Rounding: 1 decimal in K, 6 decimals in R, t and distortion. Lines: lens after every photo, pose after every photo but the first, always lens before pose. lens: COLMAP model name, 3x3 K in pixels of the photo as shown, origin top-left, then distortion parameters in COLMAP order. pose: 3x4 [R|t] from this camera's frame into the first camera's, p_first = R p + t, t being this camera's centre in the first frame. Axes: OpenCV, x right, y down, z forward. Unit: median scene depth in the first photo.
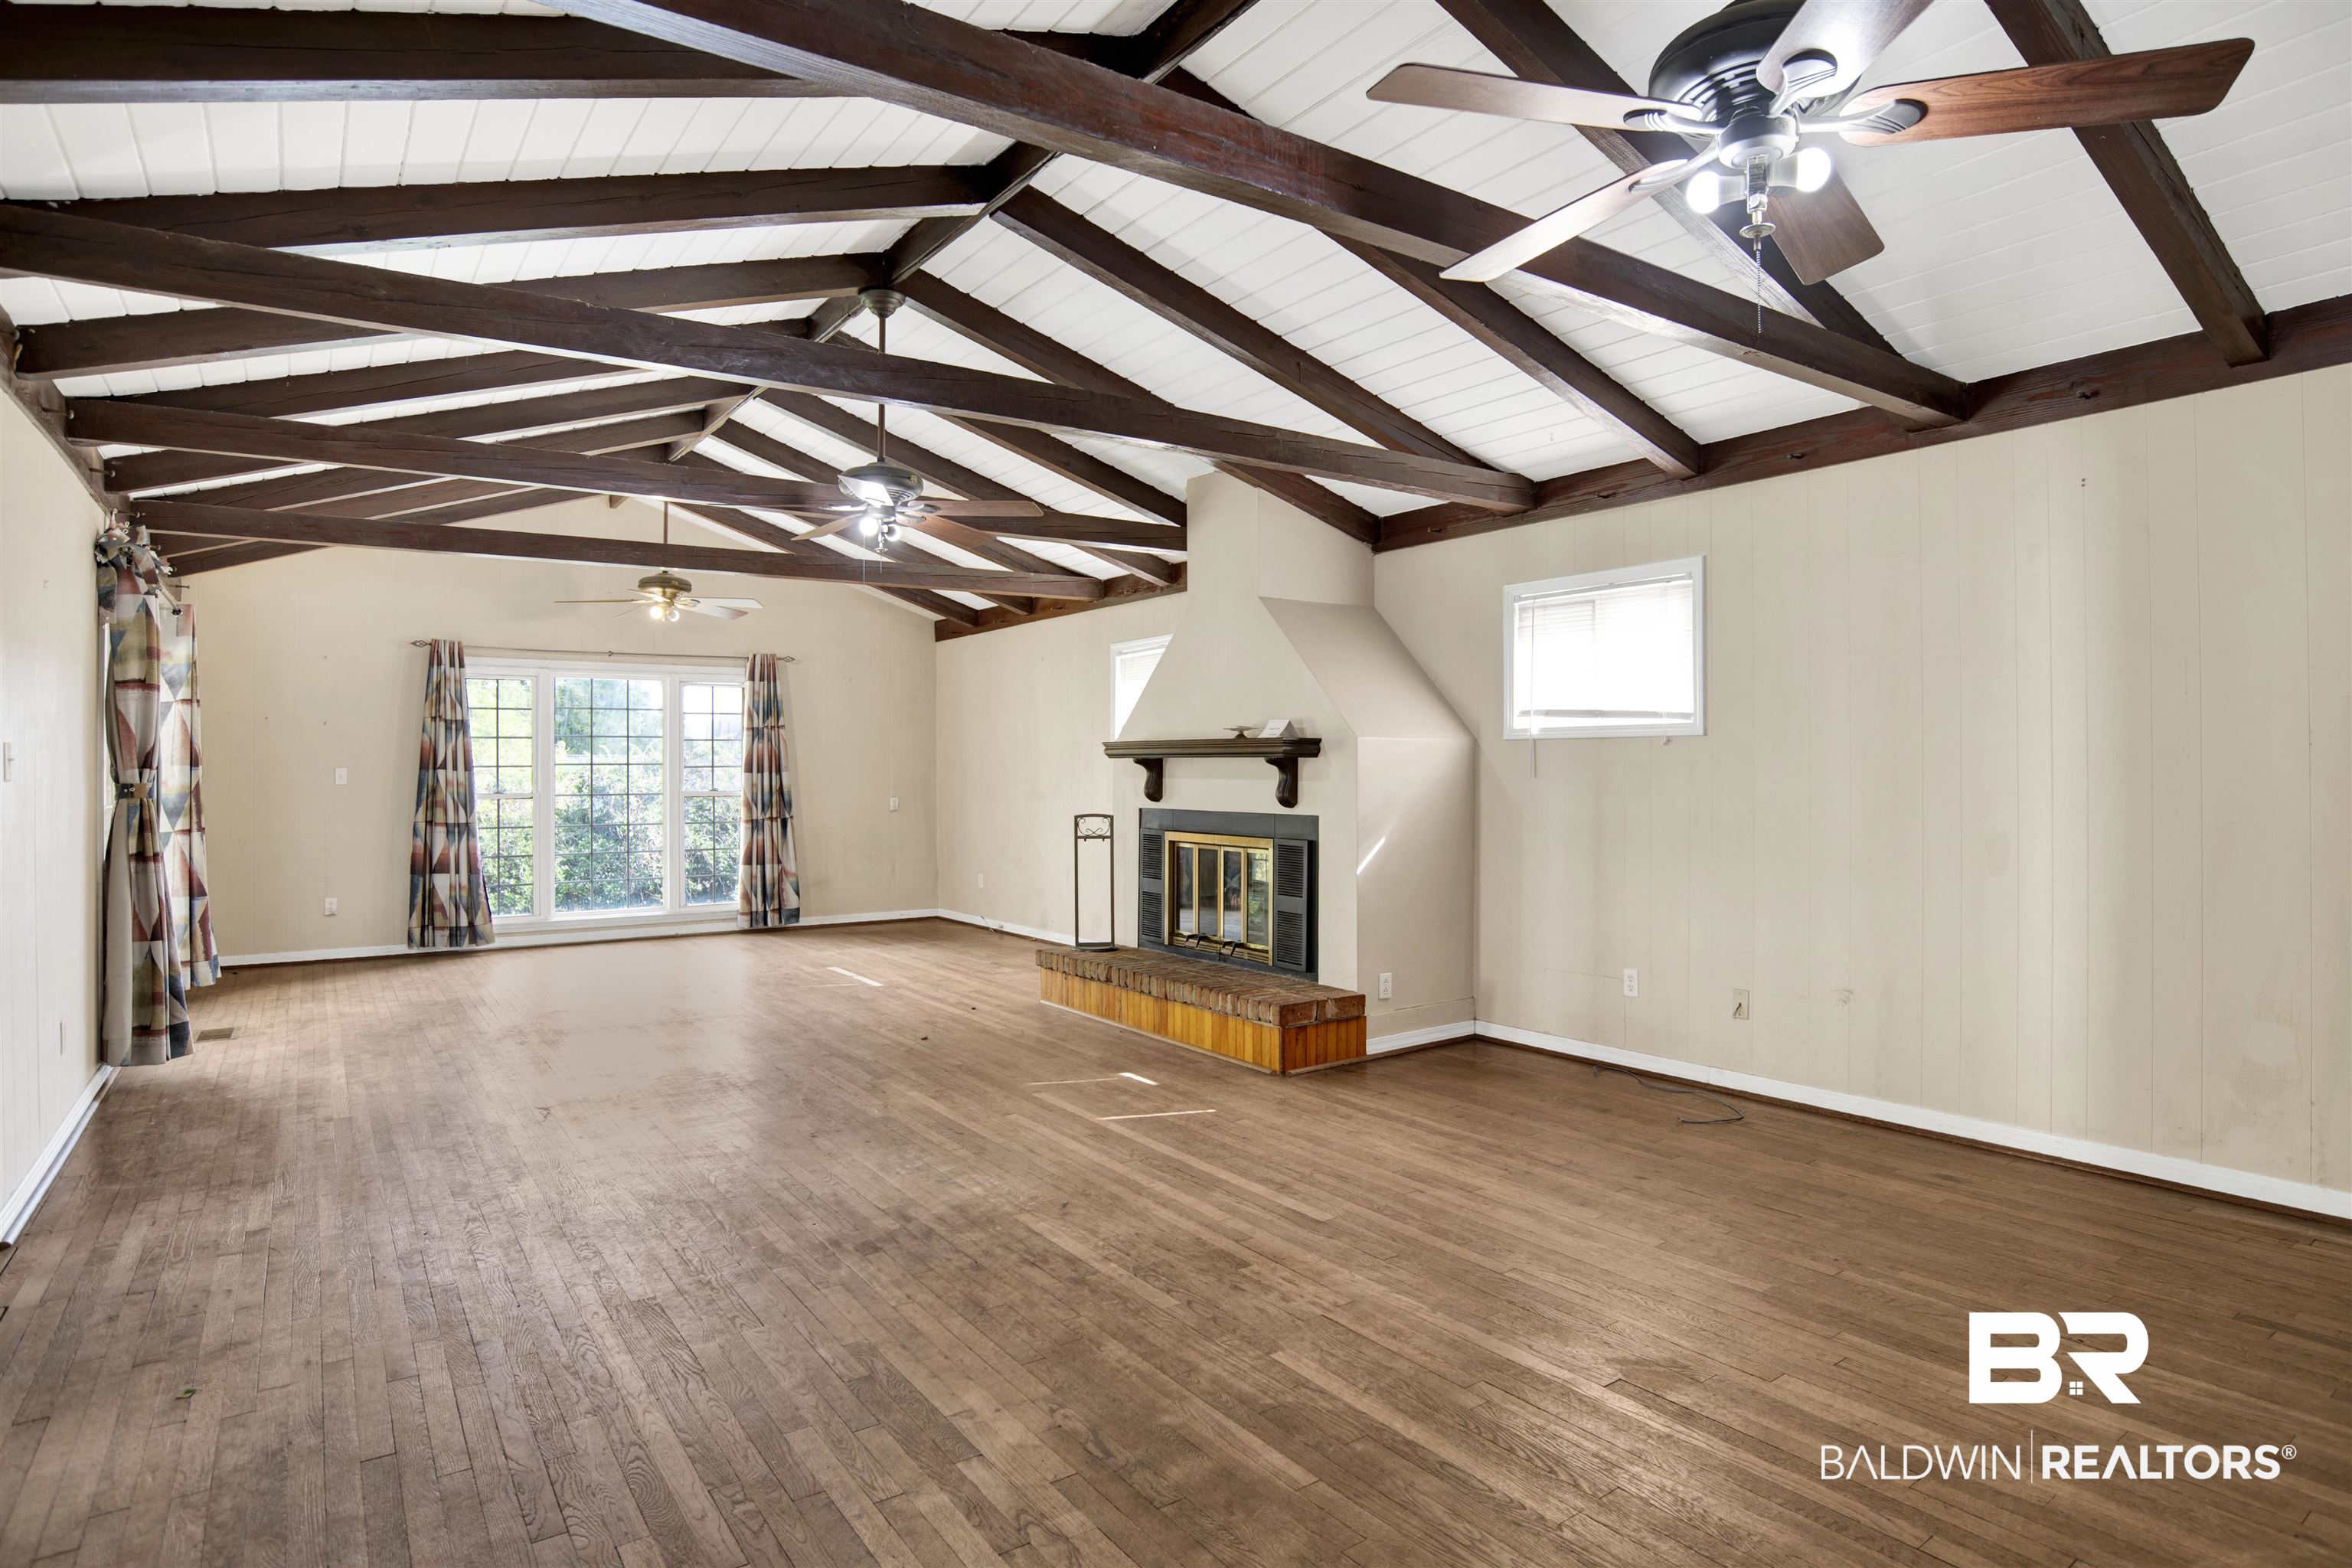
lens RADIAL K [[1242.6, 0, 1183.6], [0, 1242.6, 750.6], [0, 0, 1]] dist [-0.045353, 0.001006]
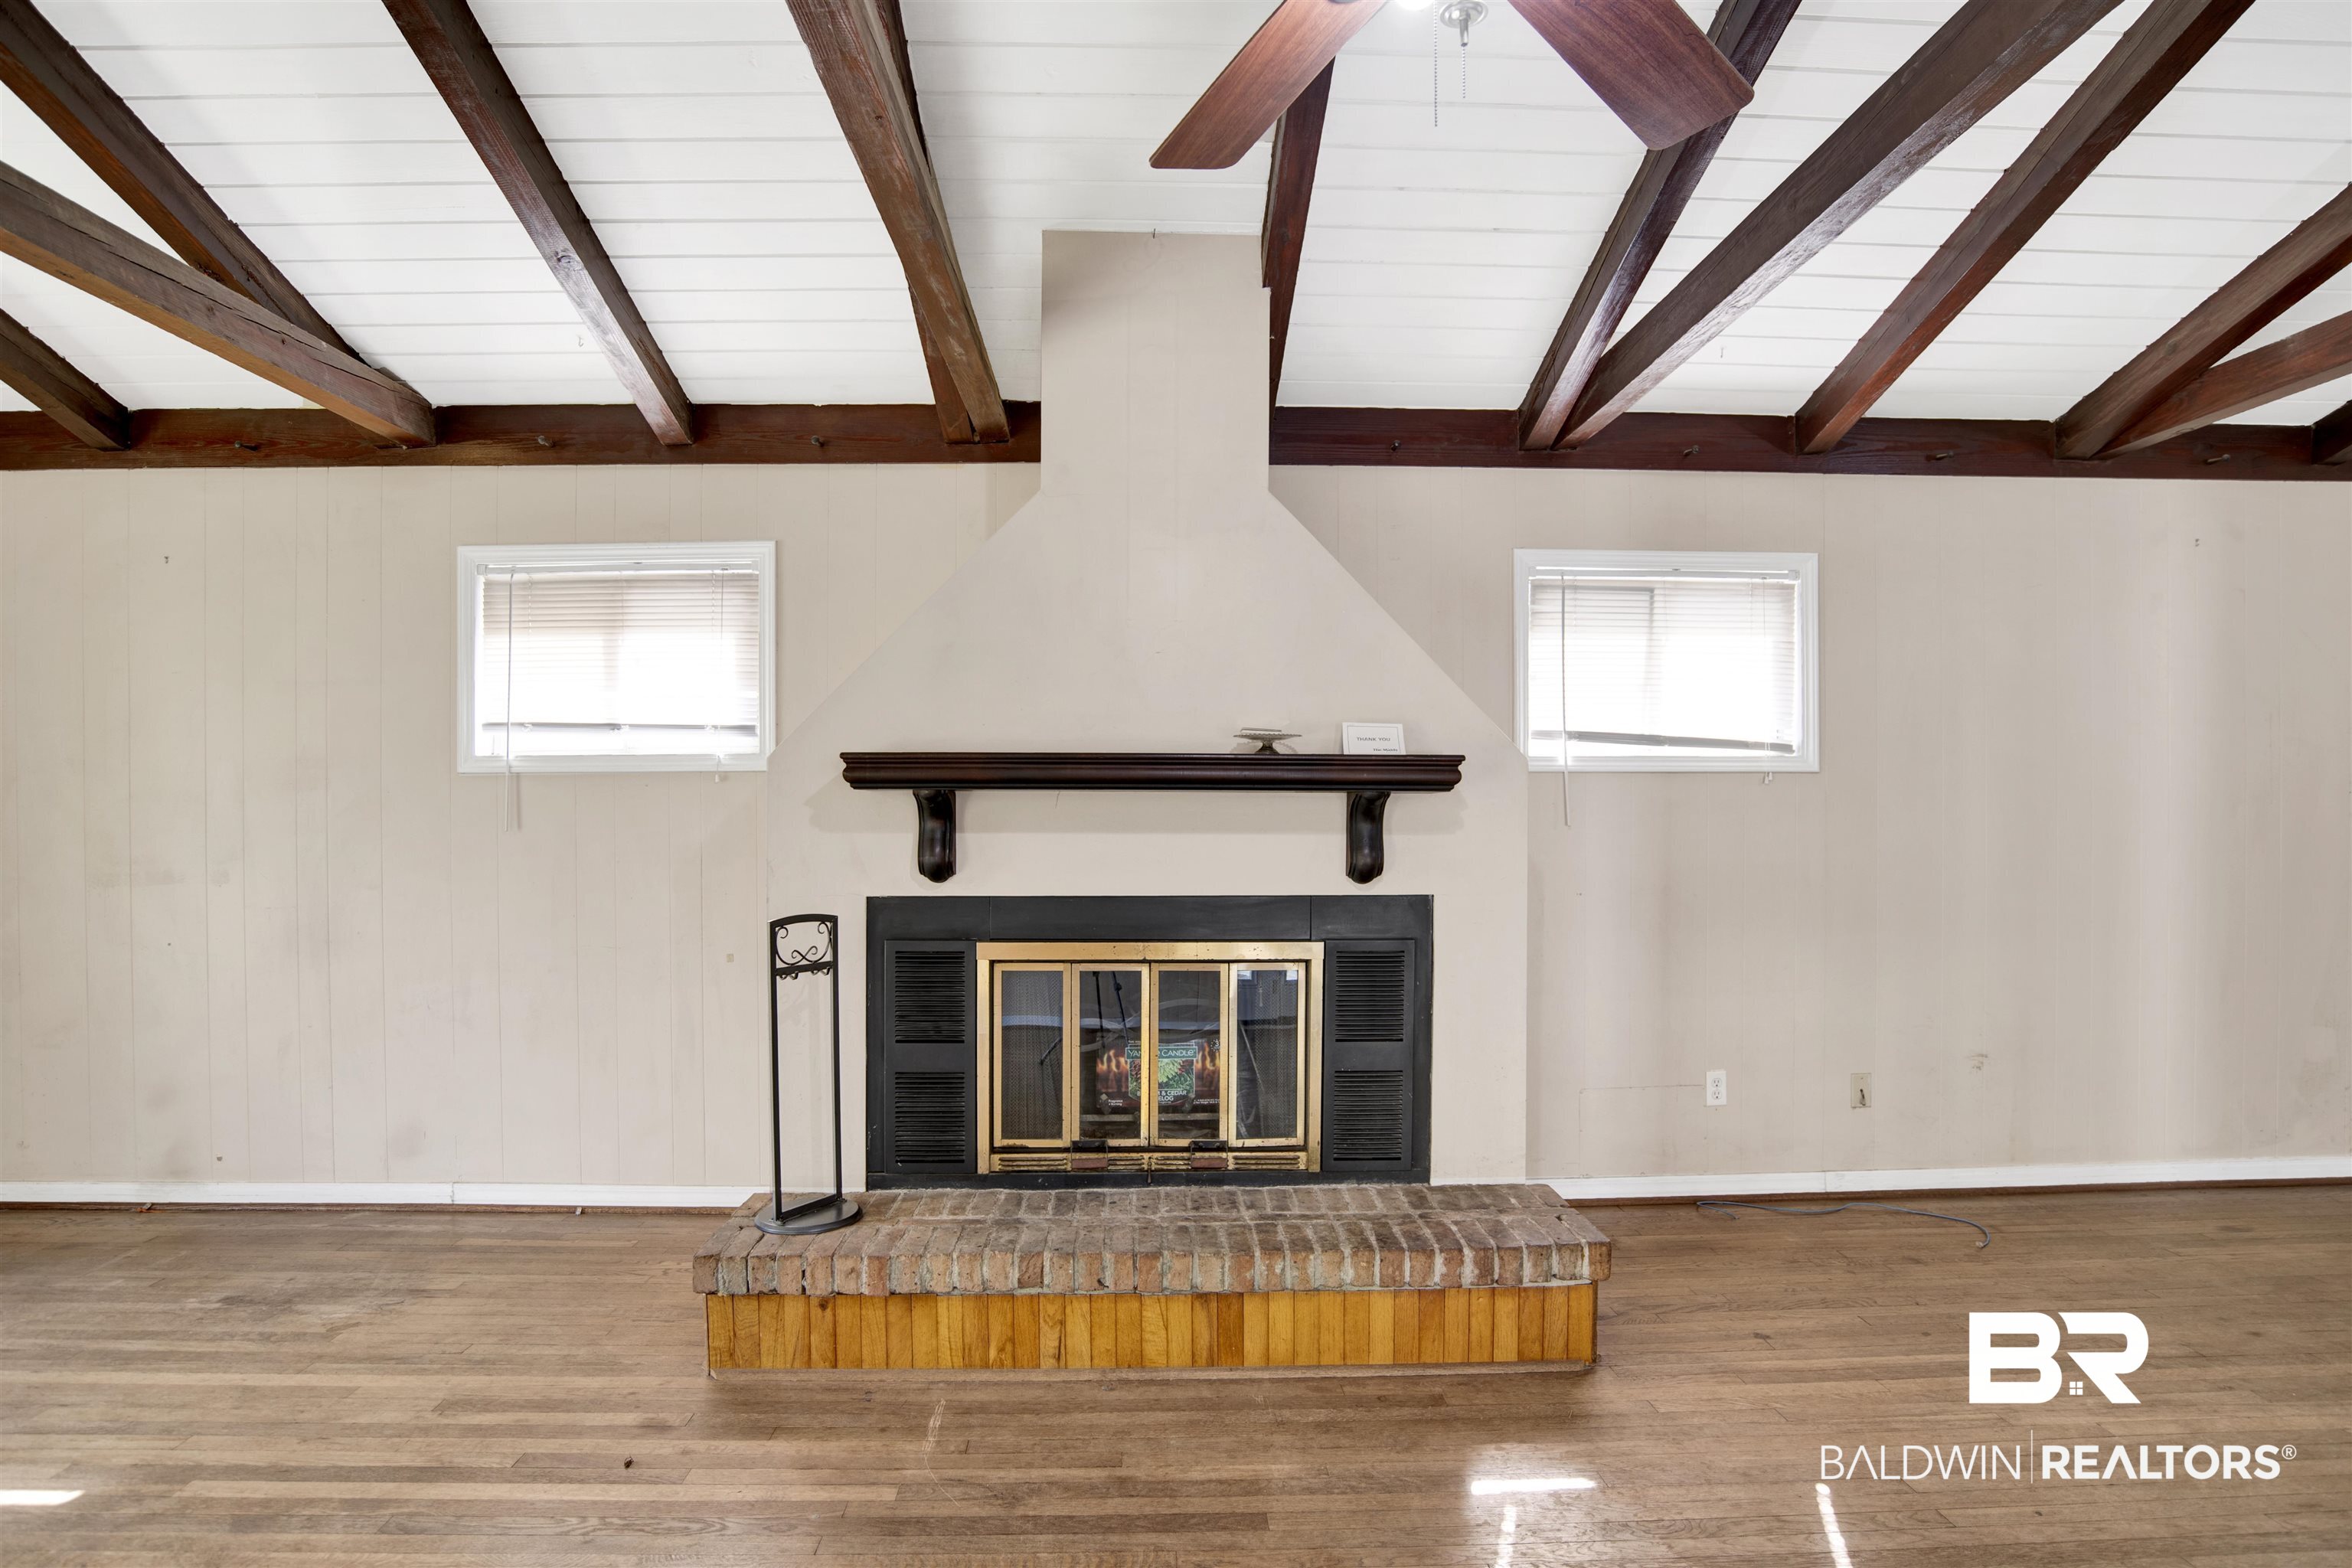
lens RADIAL K [[1353.3, 0, 1176.0], [0, 1353.3, 784.0], [0, 0, 1]] dist [-0.035916, -0.000880]
pose [[0.523325, 0.015483, 0.851993, -0.471898], [-0.016303, 0.999834, -0.008156, 0.007993], [-0.851977, -0.009621, 0.523490, 0.743451]]
